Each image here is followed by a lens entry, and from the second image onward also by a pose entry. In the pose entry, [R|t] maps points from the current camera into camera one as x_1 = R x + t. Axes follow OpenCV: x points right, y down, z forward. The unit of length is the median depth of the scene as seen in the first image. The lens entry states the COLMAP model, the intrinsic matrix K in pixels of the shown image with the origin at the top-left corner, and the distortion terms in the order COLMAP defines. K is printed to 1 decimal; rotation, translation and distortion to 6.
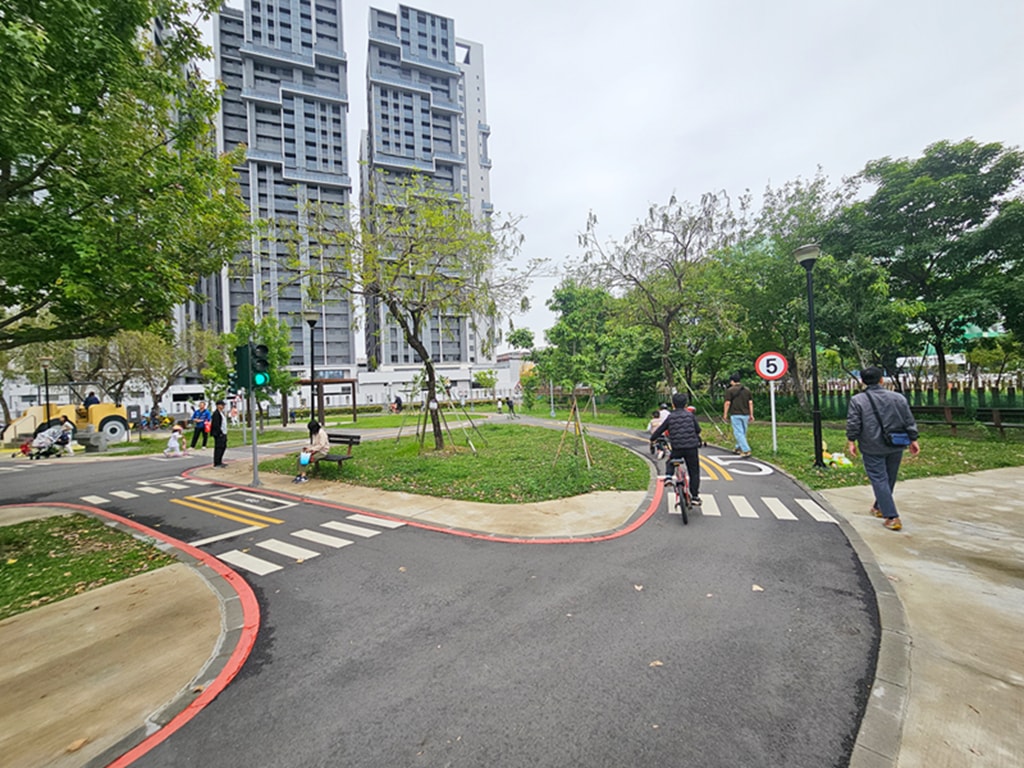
lens RADIAL K [[417.2, 0, 509.6], [0, 417.2, 382.9], [0, 0, 1]] dist [-0.000217, -0.000797]
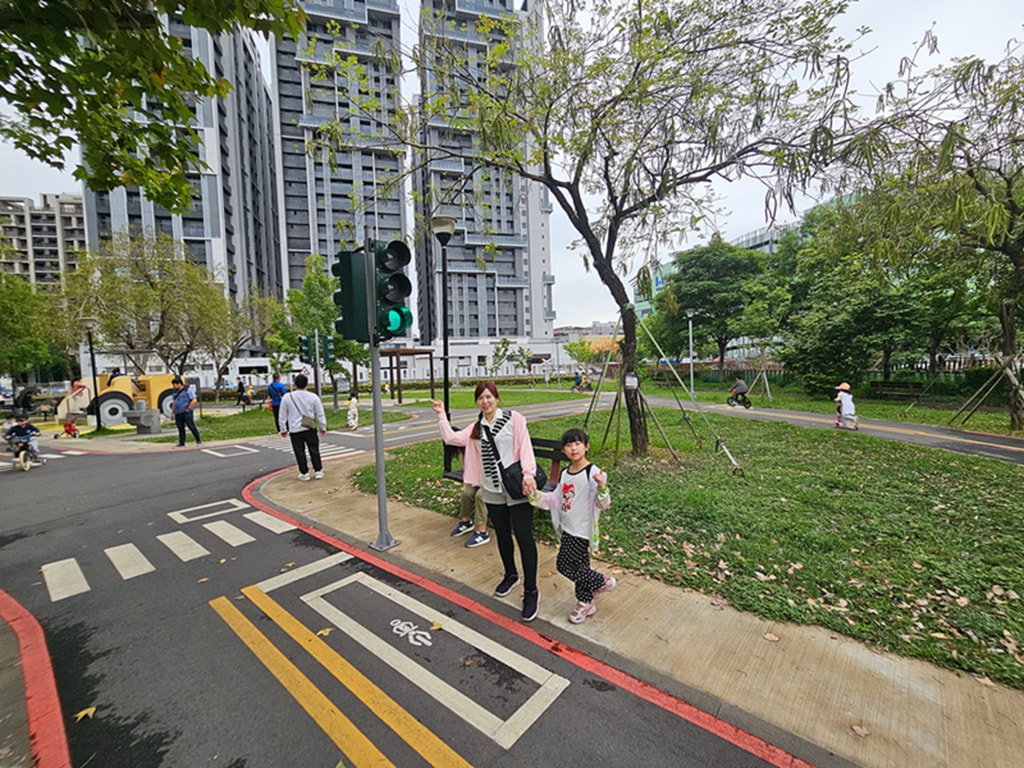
lens RADIAL K [[416.4, 0, 509.9], [0, 416.4, 381.7], [0, 0, 1]] dist [0.000252, -0.000563]
pose [[0.994517, 0.011115, -0.103983, -0.037643], [-0.005499, 0.998518, 0.054136, 0.003091], [0.104430, -0.053267, 0.993105, 0.049808]]
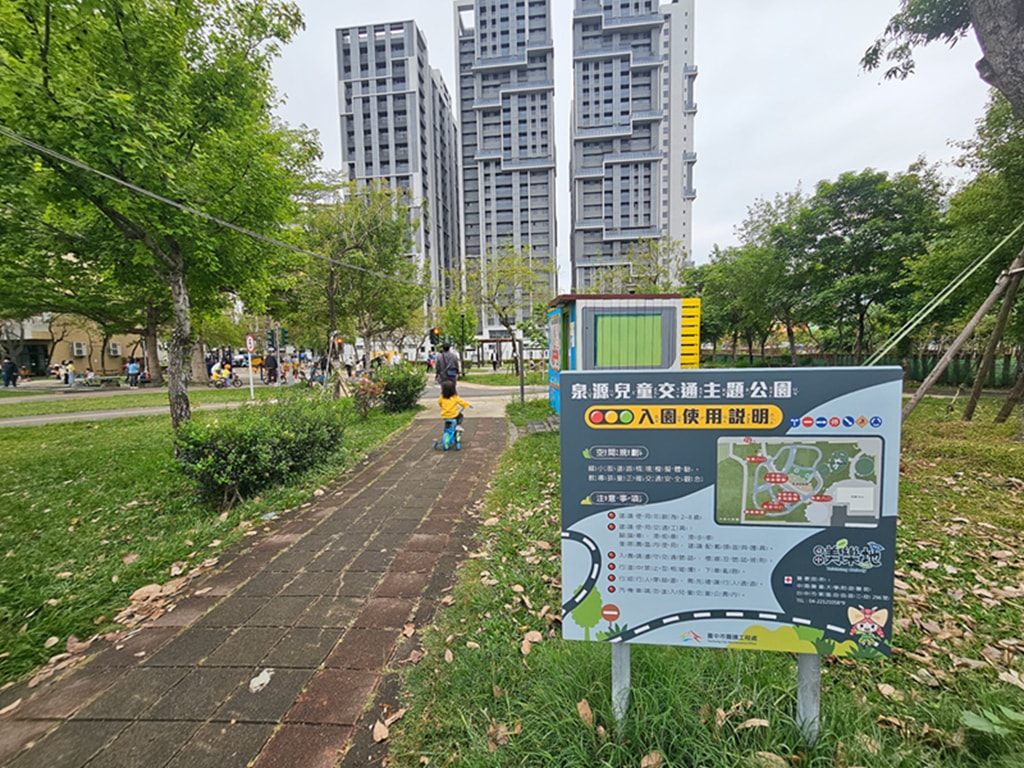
lens RADIAL K [[417.2, 0, 511.9], [0, 417.2, 382.9], [0, 0, 1]] dist [-0.000217, -0.000797]
pose [[0.879446, 0.059332, -0.472286, 0.089091], [-0.011449, 0.994551, 0.103623, -0.000564], [0.475861, -0.085723, 0.875333, -0.098144]]
